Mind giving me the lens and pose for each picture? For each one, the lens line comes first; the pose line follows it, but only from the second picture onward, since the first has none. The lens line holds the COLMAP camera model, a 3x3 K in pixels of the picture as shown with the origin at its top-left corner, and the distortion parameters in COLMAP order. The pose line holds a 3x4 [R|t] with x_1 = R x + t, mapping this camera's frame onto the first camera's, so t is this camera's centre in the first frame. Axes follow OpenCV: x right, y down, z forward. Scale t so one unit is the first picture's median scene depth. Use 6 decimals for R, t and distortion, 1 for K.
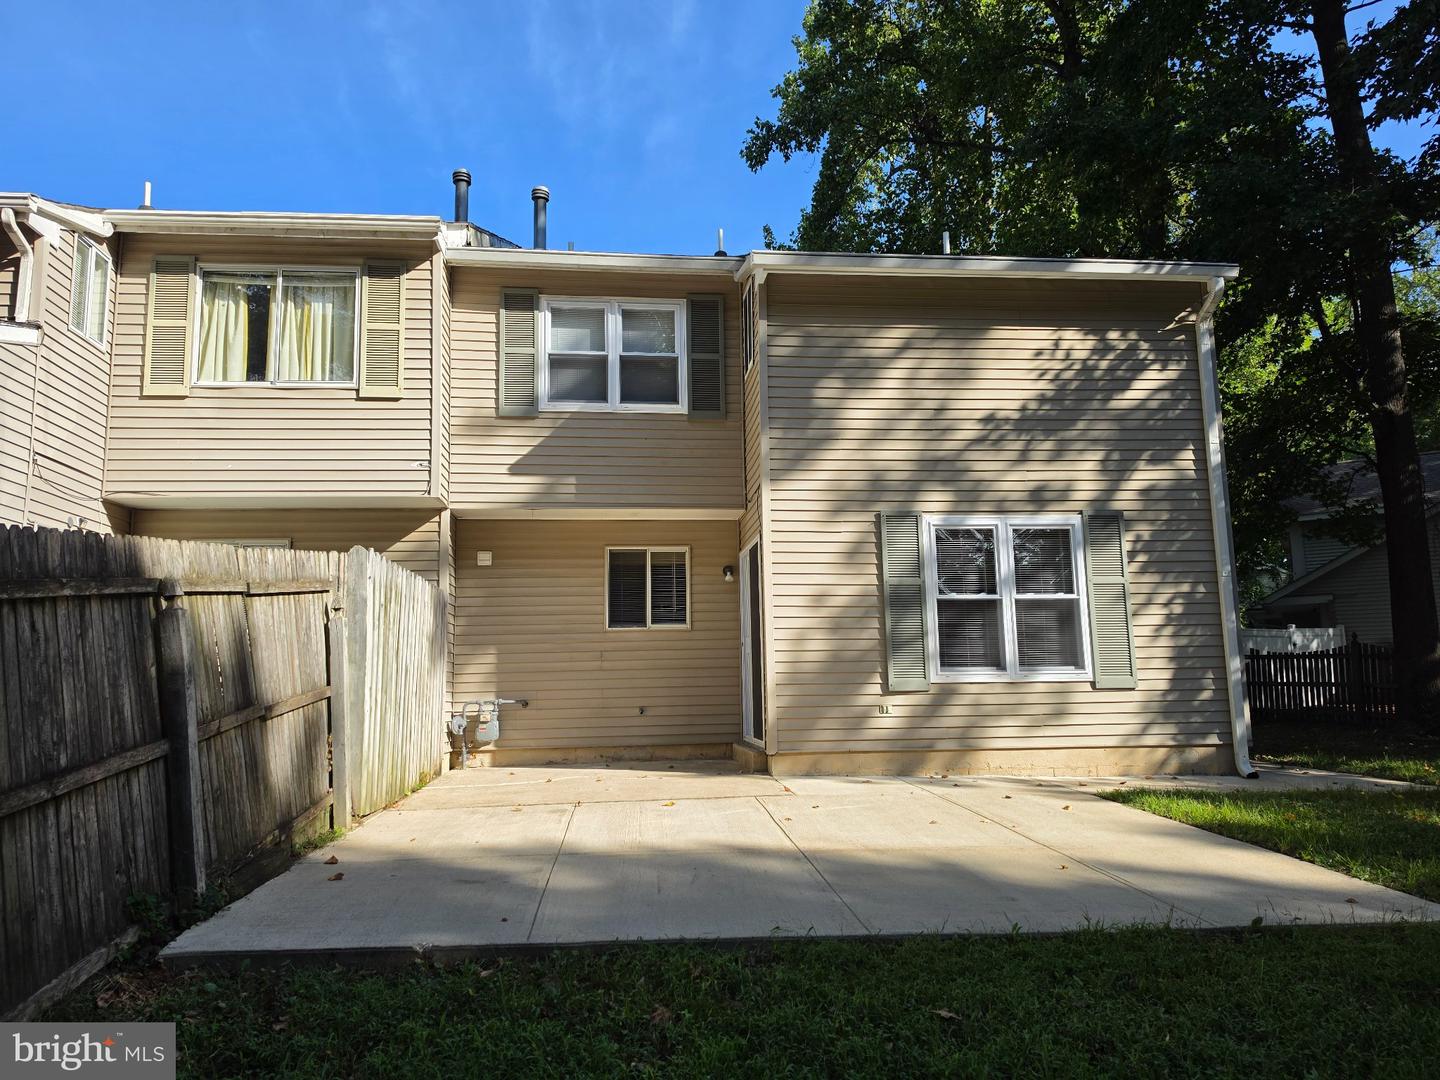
lens RADIAL K [[979.6, 0, 718.4], [0, 979.6, 546.4], [0, 0, 1]] dist [0.131562, -0.198887]
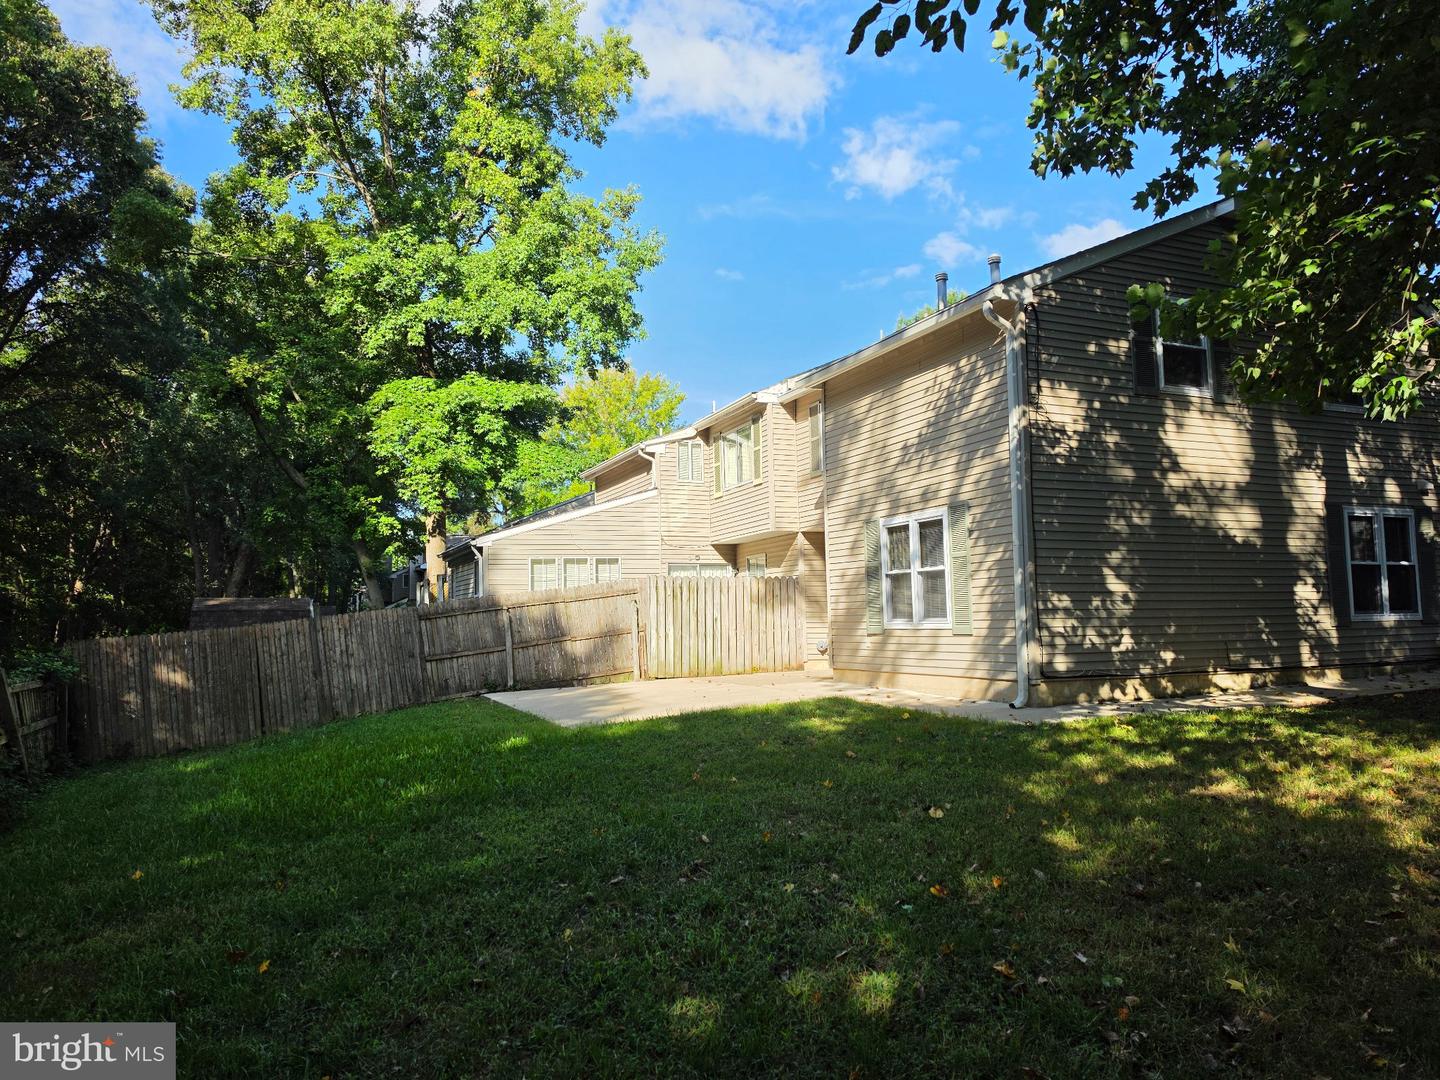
lens RADIAL K [[983.4, 0, 720.7], [0, 983.4, 530.6], [0, 0, 1]] dist [0.086351, -0.109383]
pose [[0.304629, -0.075492, -0.949475, 1.566749], [0.147836, 0.988521, -0.031165, -0.003055], [0.940928, -0.130873, 0.312293, 0.287299]]
